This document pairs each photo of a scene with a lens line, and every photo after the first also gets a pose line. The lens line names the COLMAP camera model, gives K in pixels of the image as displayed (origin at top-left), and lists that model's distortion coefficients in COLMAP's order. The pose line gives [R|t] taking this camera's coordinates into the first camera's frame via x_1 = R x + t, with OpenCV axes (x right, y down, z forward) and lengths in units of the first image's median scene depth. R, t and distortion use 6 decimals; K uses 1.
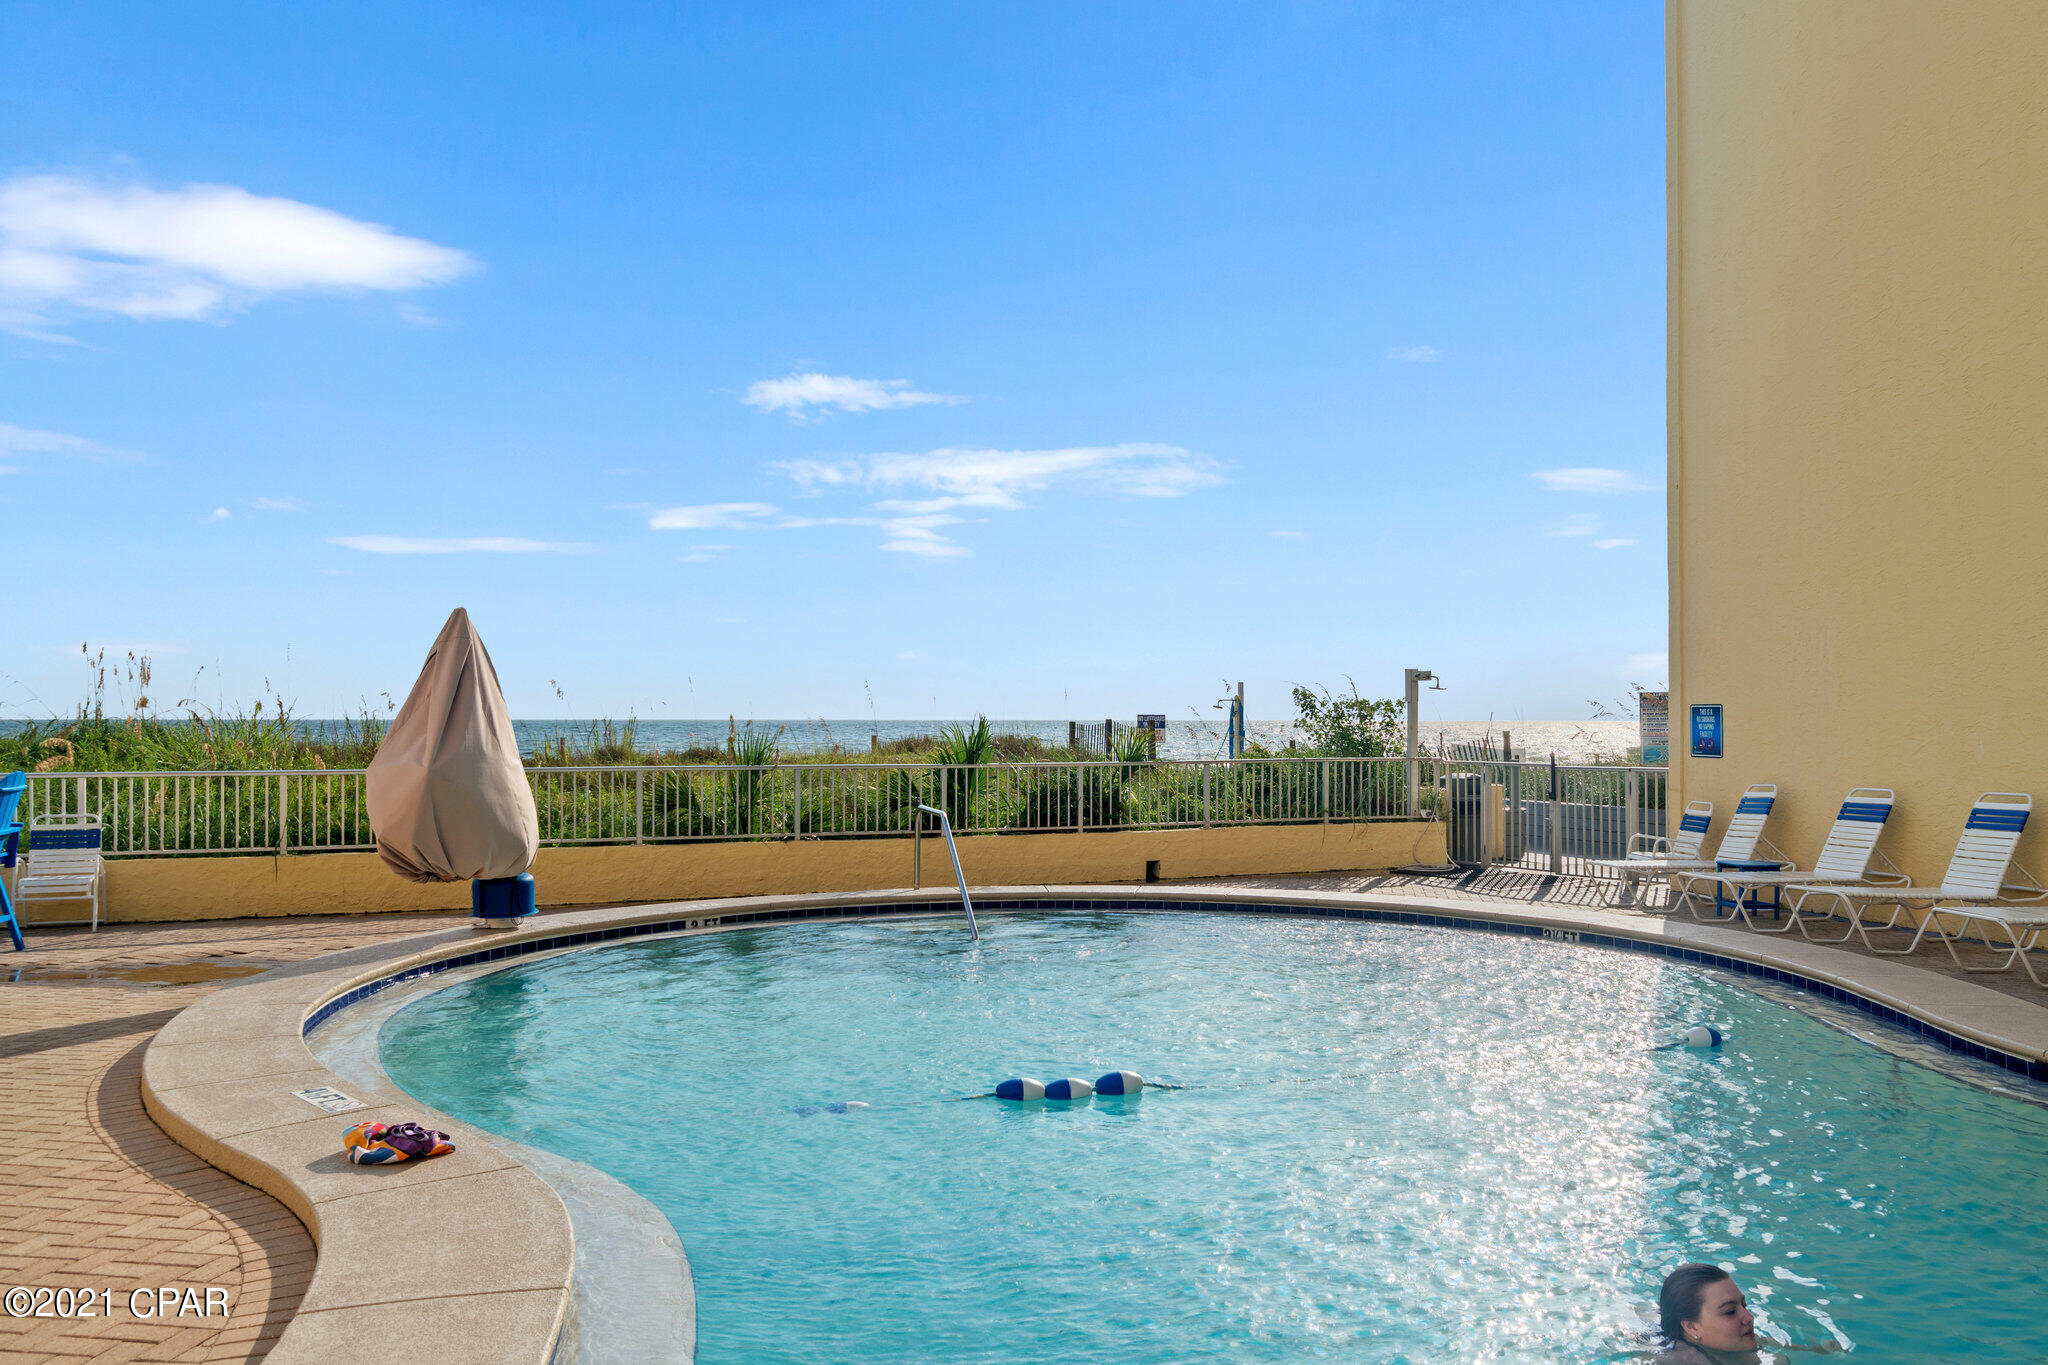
lens RADIAL K [[1609.6, 0, 1023.6], [0, 1609.6, 685.2], [0, 0, 1]] dist [-0.001059, -0.001187]
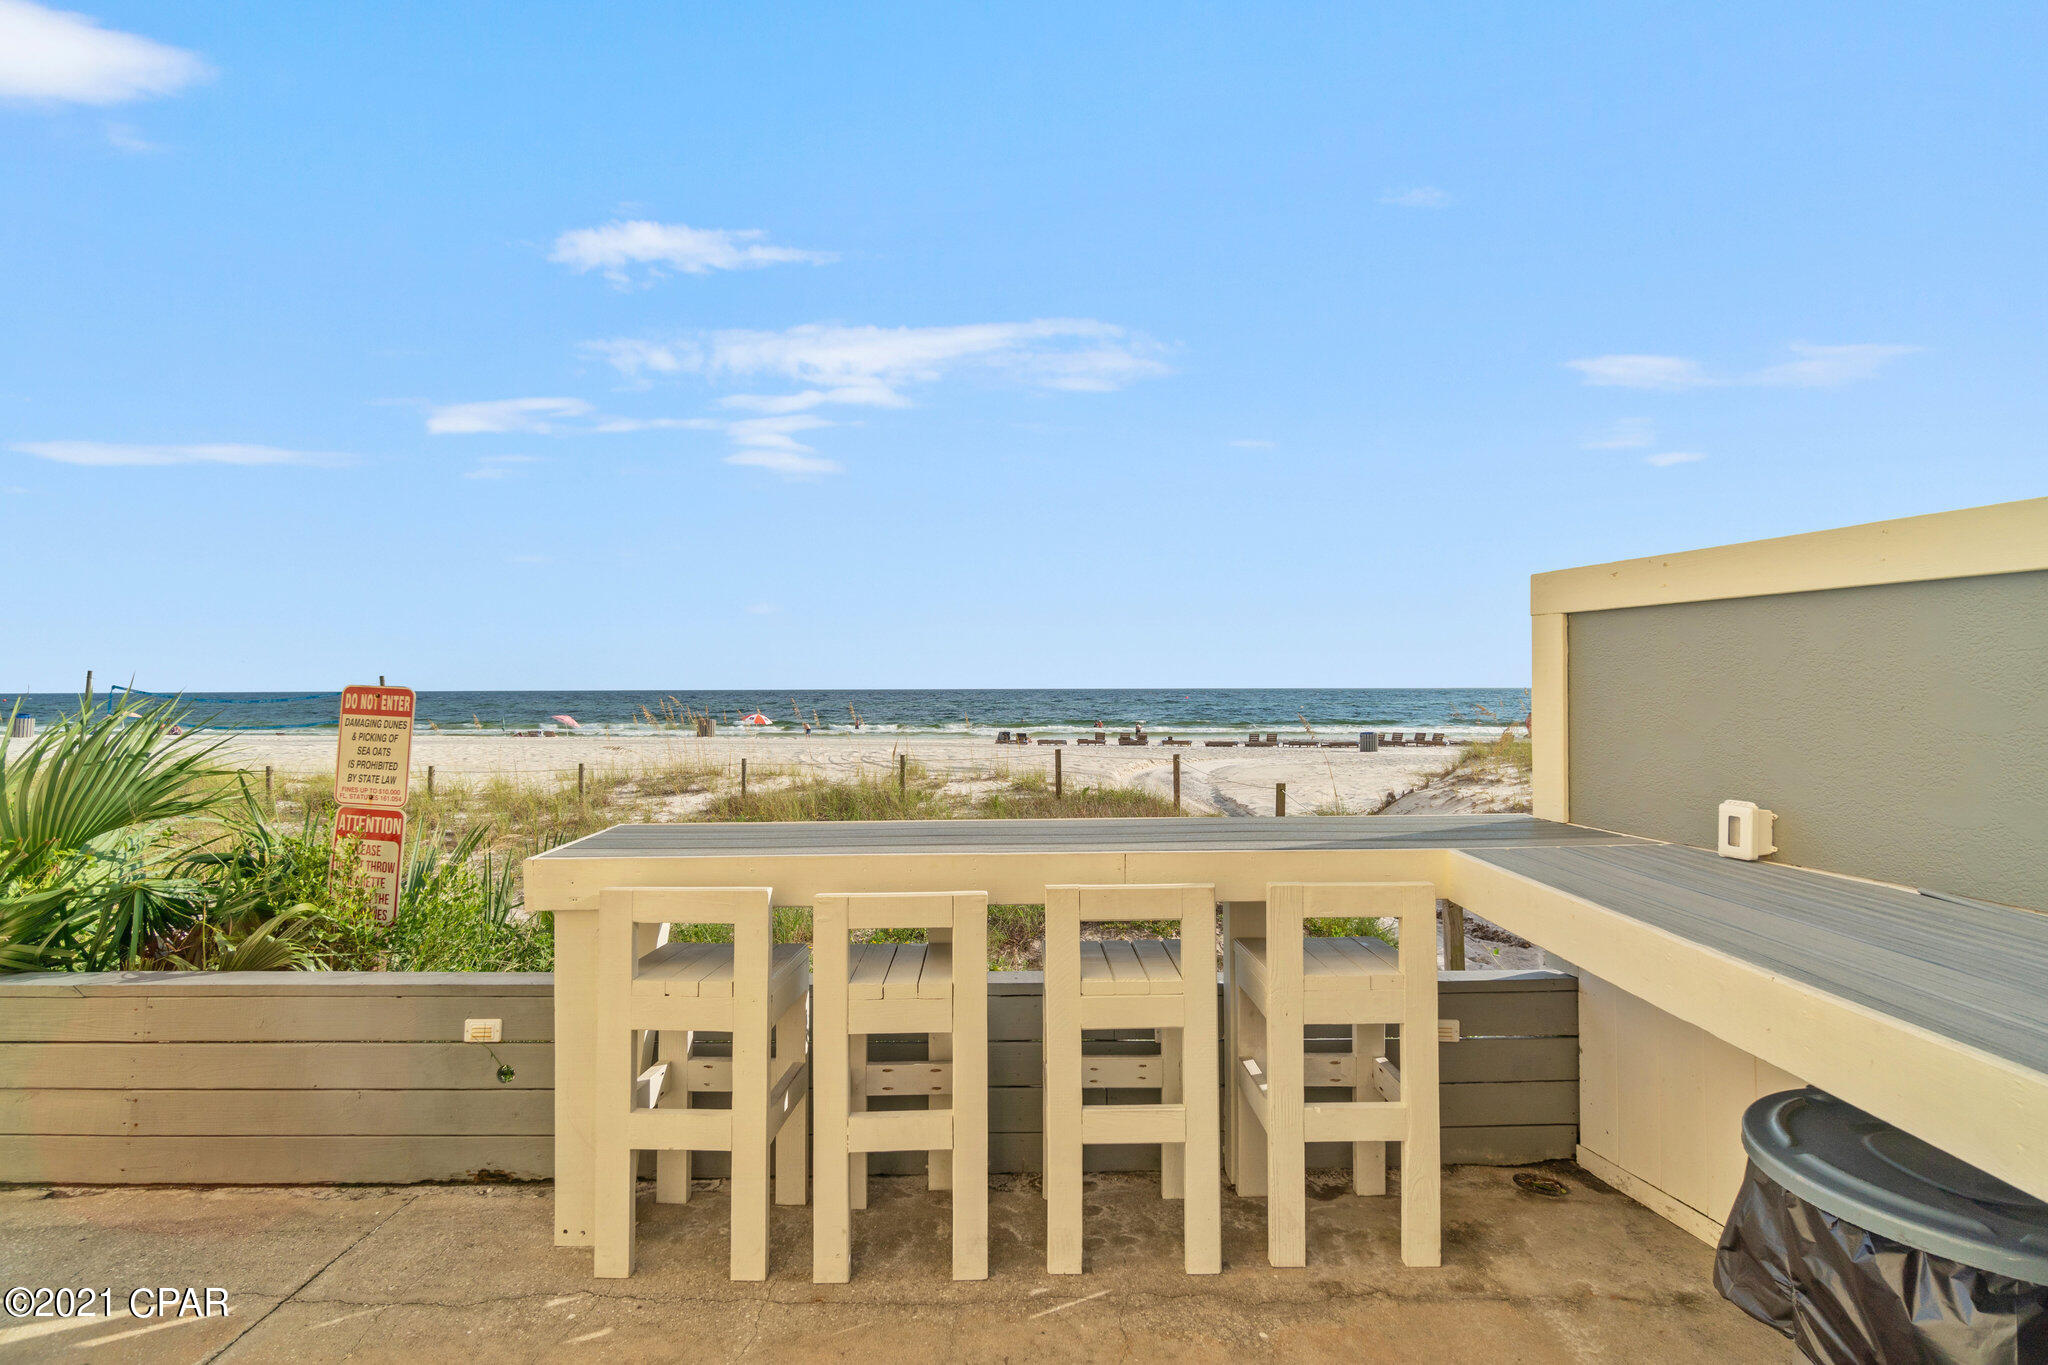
lens RADIAL K [[921.4, 0, 1023.2], [0, 921.4, 693.7], [0, 0, 1]] dist [-0.001476, 0.000435]
pose [[0.998855, -0.013437, 0.045919, 0.031495], [0.002610, 0.973626, 0.228135, -0.075504], [-0.047773, -0.227754, 0.972546, 0.528557]]
